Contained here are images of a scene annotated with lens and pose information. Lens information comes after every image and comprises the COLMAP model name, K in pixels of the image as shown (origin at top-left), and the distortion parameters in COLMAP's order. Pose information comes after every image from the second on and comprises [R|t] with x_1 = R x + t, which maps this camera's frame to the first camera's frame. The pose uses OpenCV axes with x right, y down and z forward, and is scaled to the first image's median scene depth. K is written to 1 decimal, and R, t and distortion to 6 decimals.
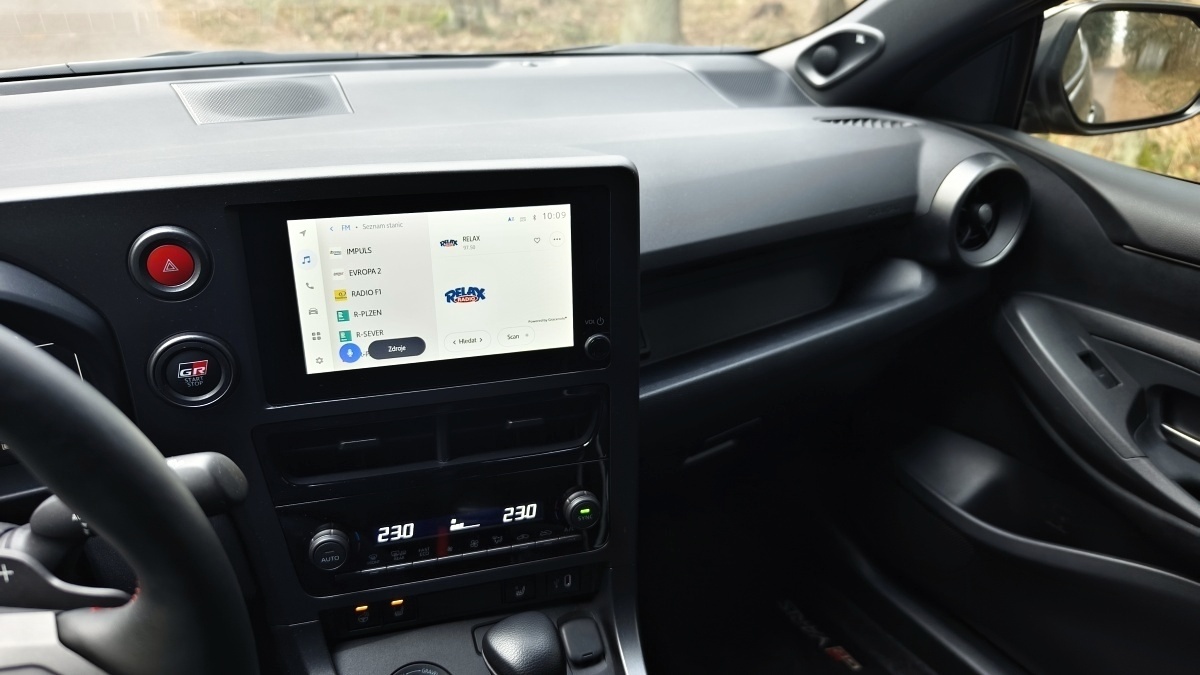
lens RADIAL K [[809.7, 0, 596.1], [0, 809.7, 342.7], [0, 0, 1]] dist [-0.005336, -0.005537]
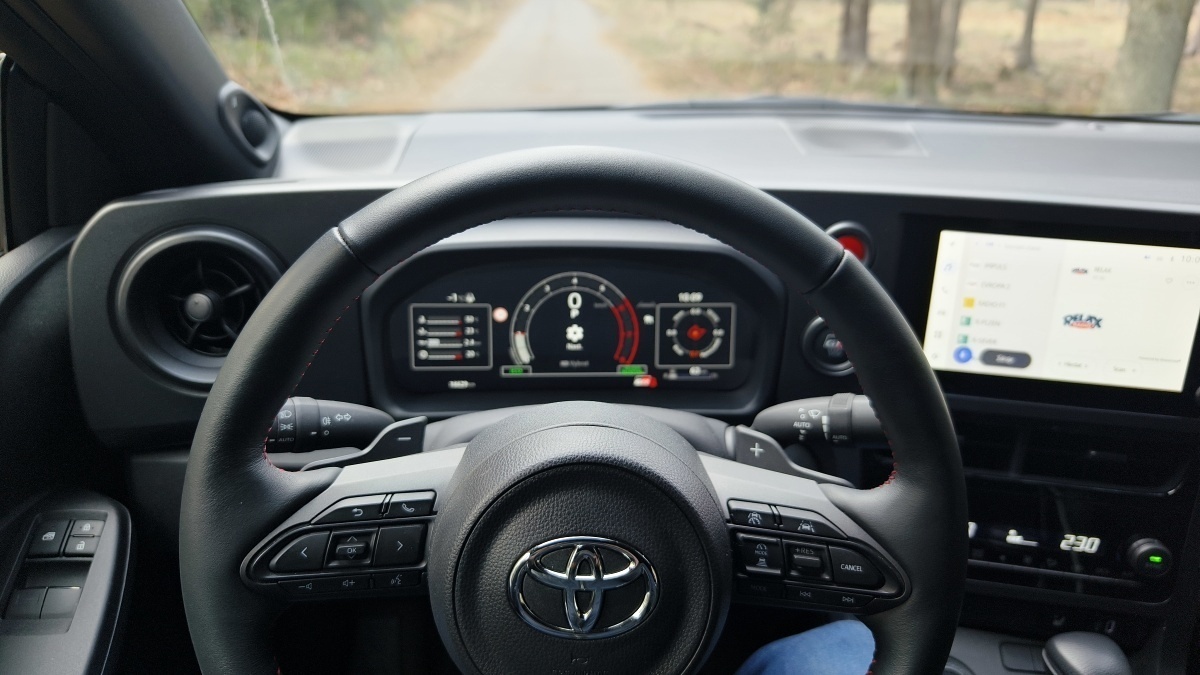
lens RADIAL K [[809.7, 0, 628.5], [0, 809.7, 342.9], [0, 0, 1]] dist [-0.005336, -0.005537]
pose [[0.892449, 0.170228, -0.417801, -0.226476], [-0.202622, 0.978664, -0.034068, 0.116066], [0.403088, 0.115059, 0.907899, -0.190353]]
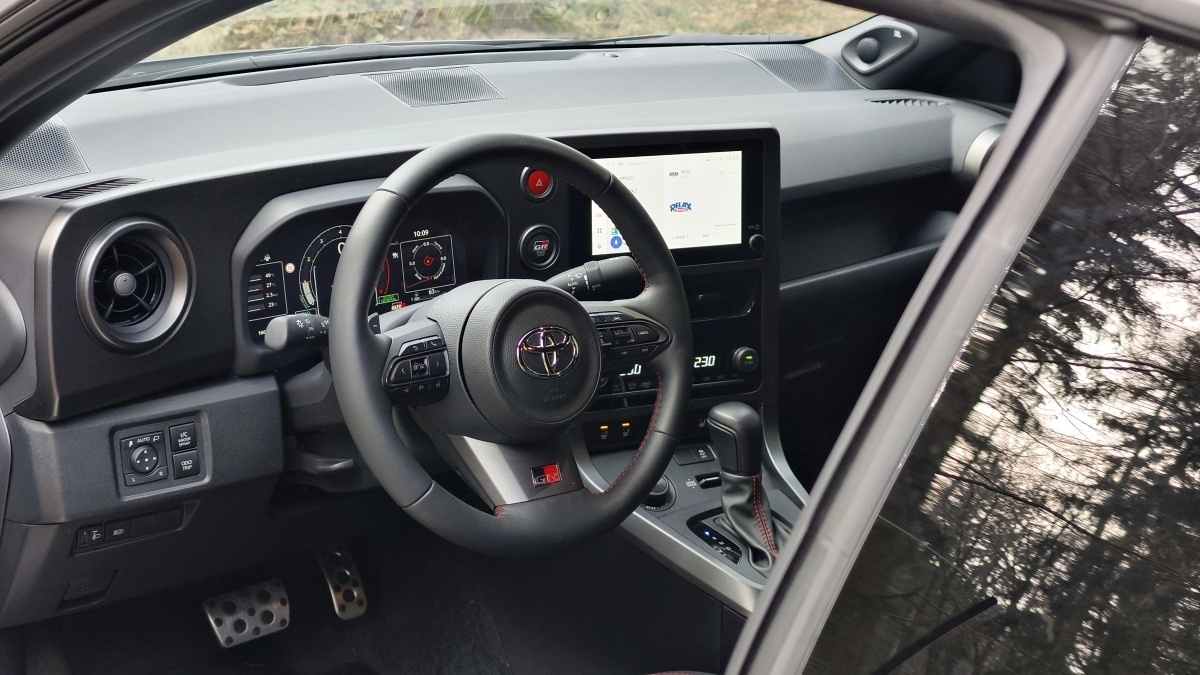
lens RADIAL K [[1665.7, 0, 605.0], [0, 1665.7, 335.9], [0, 0, 1]] dist [0.059321, 0.000000]
pose [[0.988317, -0.029605, 0.149506, -0.744663], [0.049687, 0.989946, -0.132431, 0.571927], [-0.144082, 0.138312, 0.979852, -1.998679]]
